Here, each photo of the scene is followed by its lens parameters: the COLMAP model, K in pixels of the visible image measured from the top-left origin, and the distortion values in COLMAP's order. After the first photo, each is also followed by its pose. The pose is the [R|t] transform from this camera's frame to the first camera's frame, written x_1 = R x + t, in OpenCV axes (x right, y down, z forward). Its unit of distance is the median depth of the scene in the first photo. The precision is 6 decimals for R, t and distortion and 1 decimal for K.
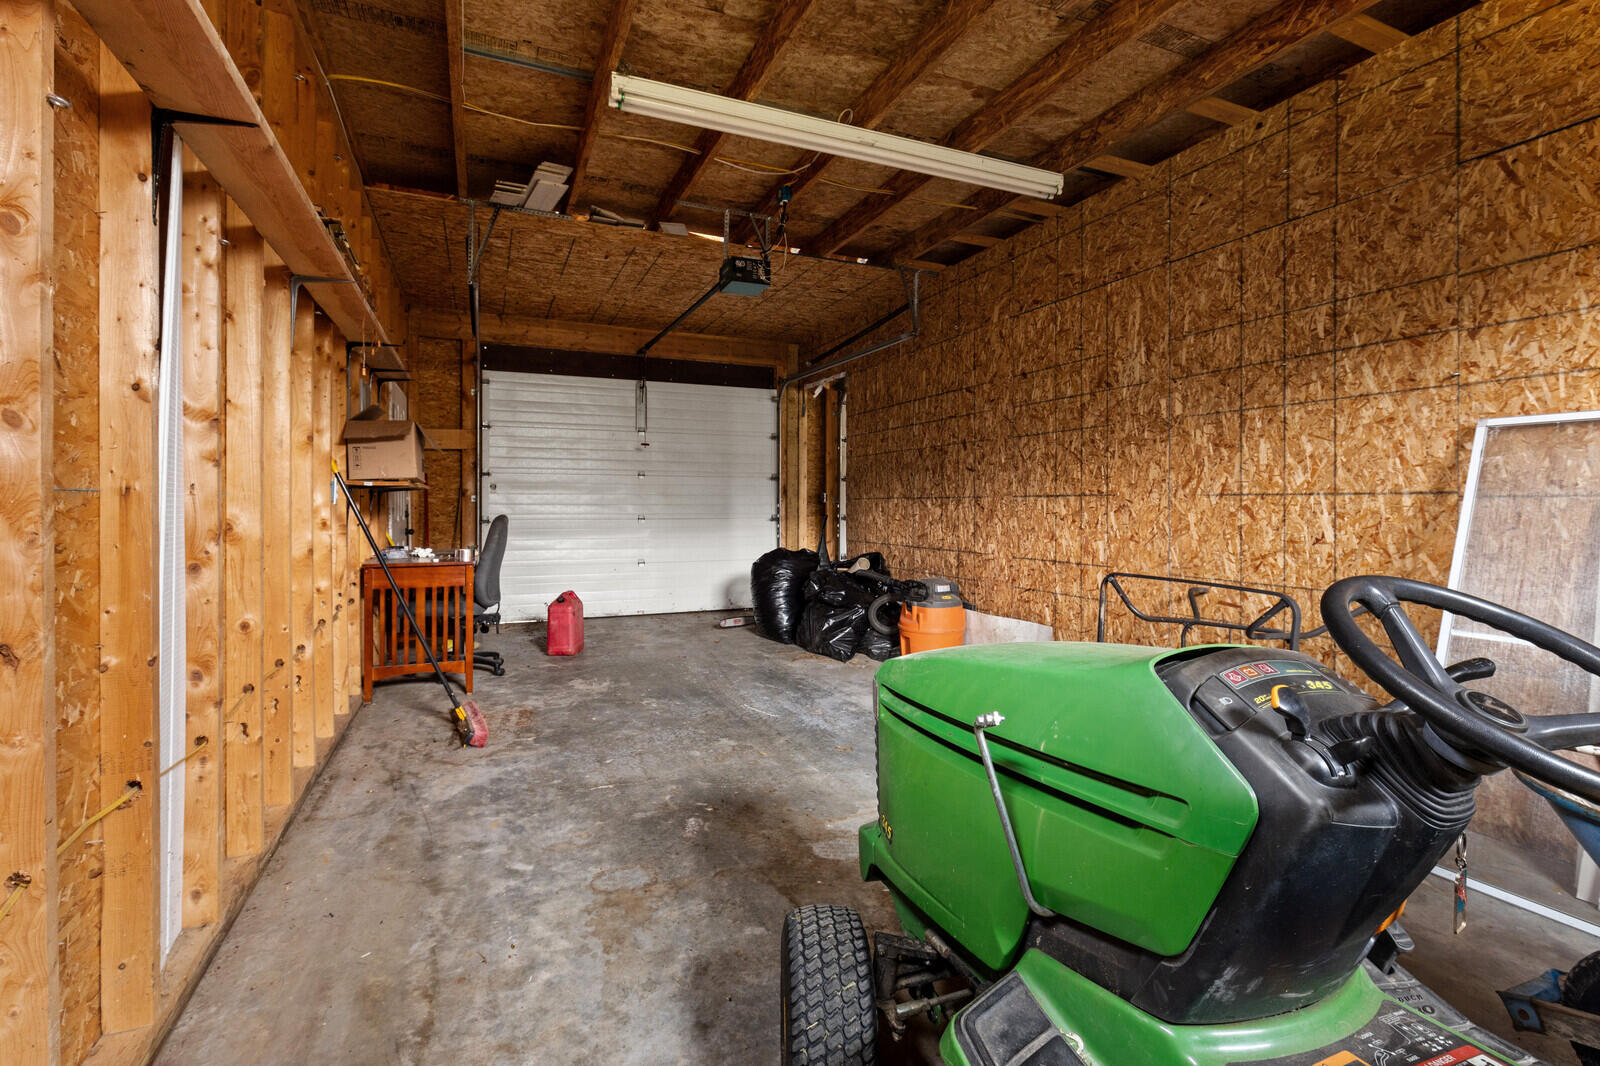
lens RADIAL K [[734.6, 0, 795.1], [0, 734.6, 520.8], [0, 0, 1]] dist [0.002613, -0.000234]
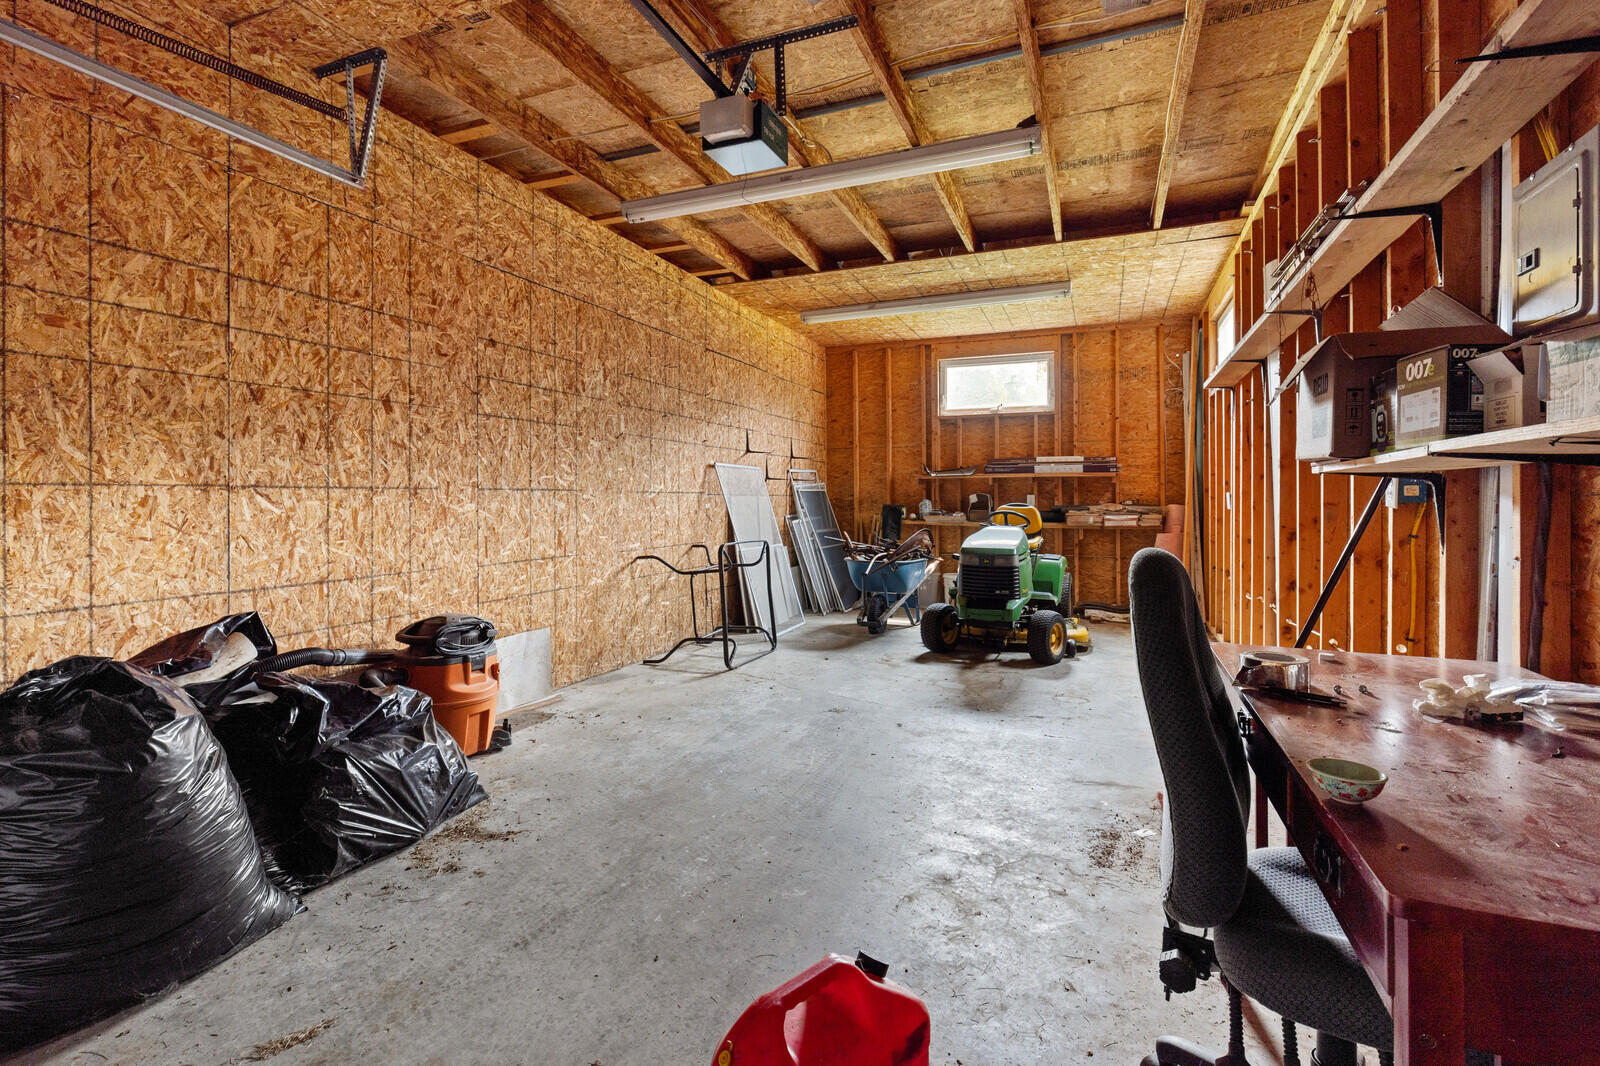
lens RADIAL K [[734.6, 0, 799.6], [0, 734.6, 522.9], [0, 0, 1]] dist [0.002613, -0.000234]
pose [[-0.688489, -0.028299, 0.724695, -0.502270], [0.012540, 0.998625, 0.050909, -0.032382], [-0.725139, 0.044137, -0.687187, 1.263649]]
